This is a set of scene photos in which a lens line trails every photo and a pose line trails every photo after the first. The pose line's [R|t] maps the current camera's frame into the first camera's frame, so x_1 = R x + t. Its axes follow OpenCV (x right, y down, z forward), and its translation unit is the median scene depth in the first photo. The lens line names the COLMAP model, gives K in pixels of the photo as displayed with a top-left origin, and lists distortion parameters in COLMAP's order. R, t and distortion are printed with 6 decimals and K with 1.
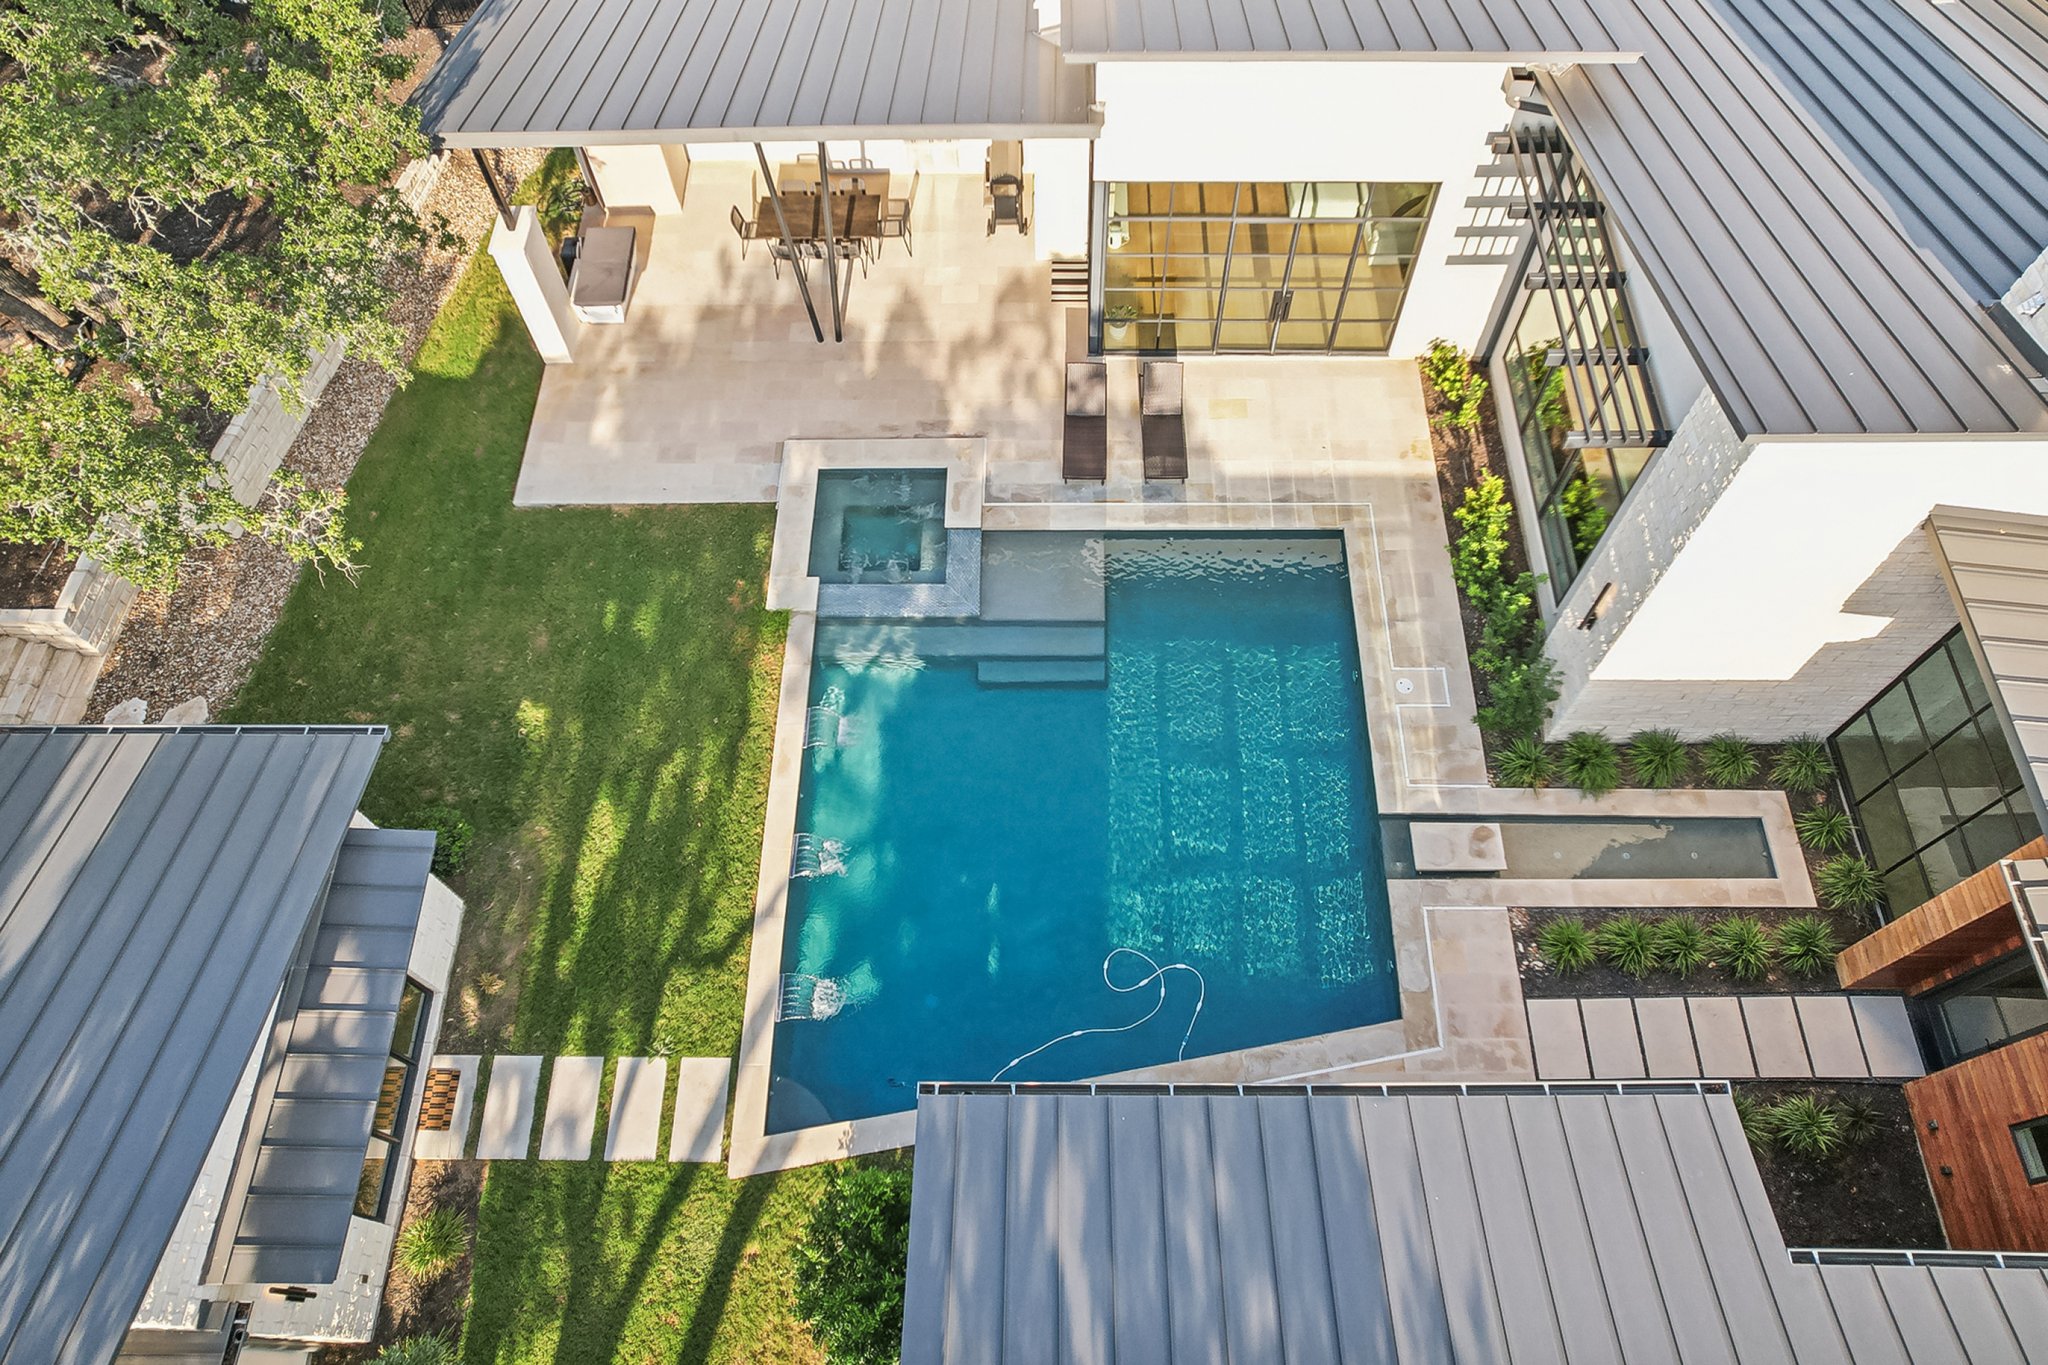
lens RADIAL K [[1384.3, 0, 1026.9], [0, 1384.3, 663.5], [0, 0, 1]] dist [-0.065926, 0.053907]
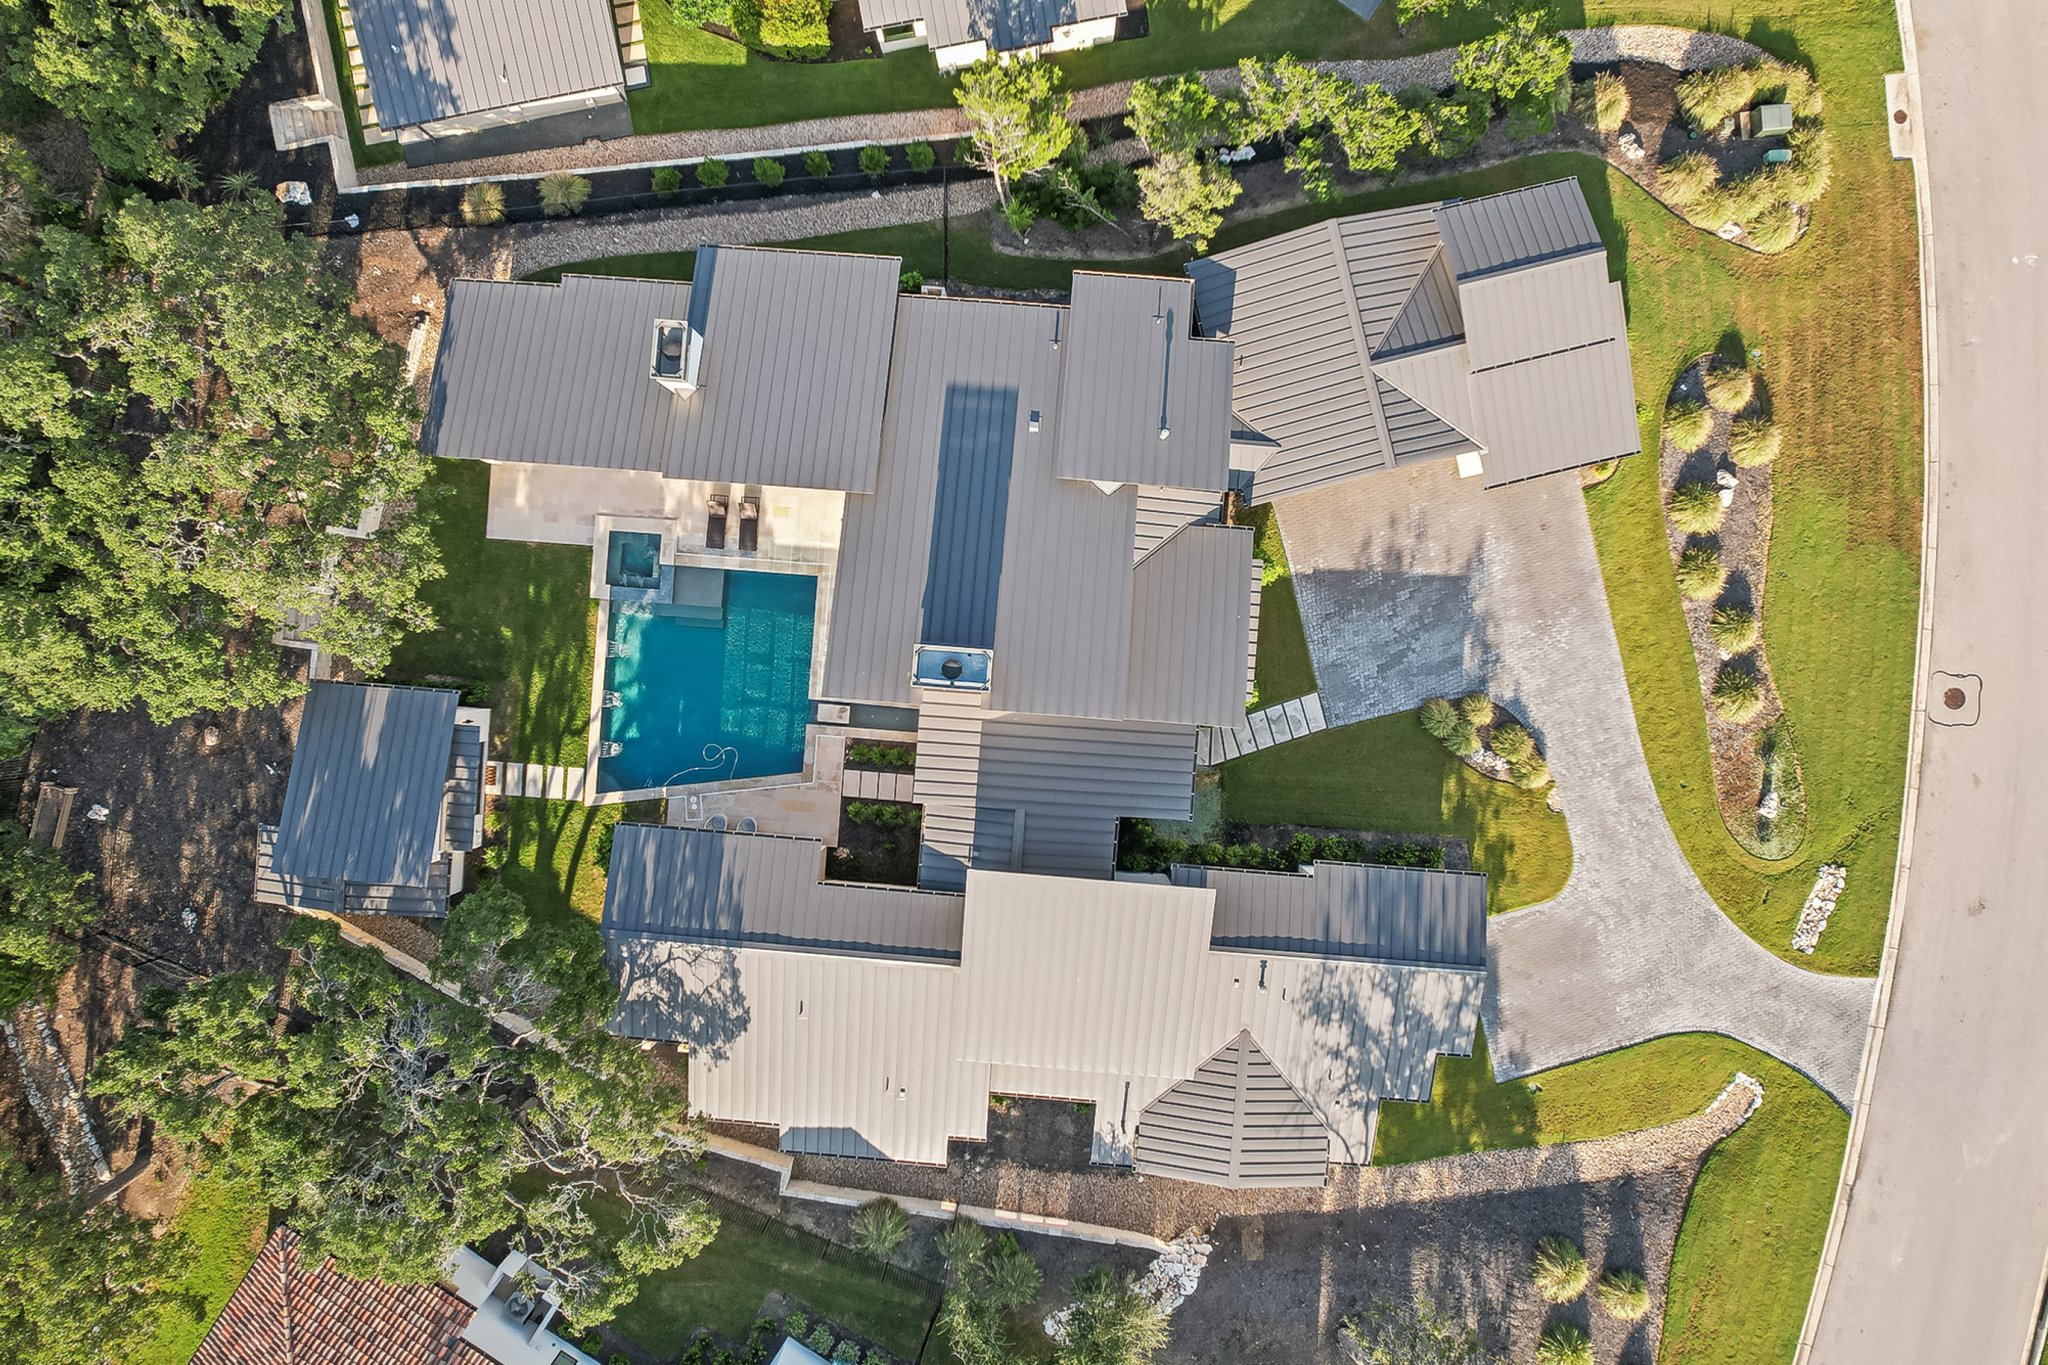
lens RADIAL K [[1384.3, 0, 1013.9], [0, 1384.3, 687.4], [0, 0, 1]] dist [-0.065926, 0.053907]
pose [[0.997603, 0.068692, -0.008383, 0.688759], [-0.054754, 0.857587, 0.511416, -1.360533], [0.042320, -0.509731, 0.859292, -1.374320]]
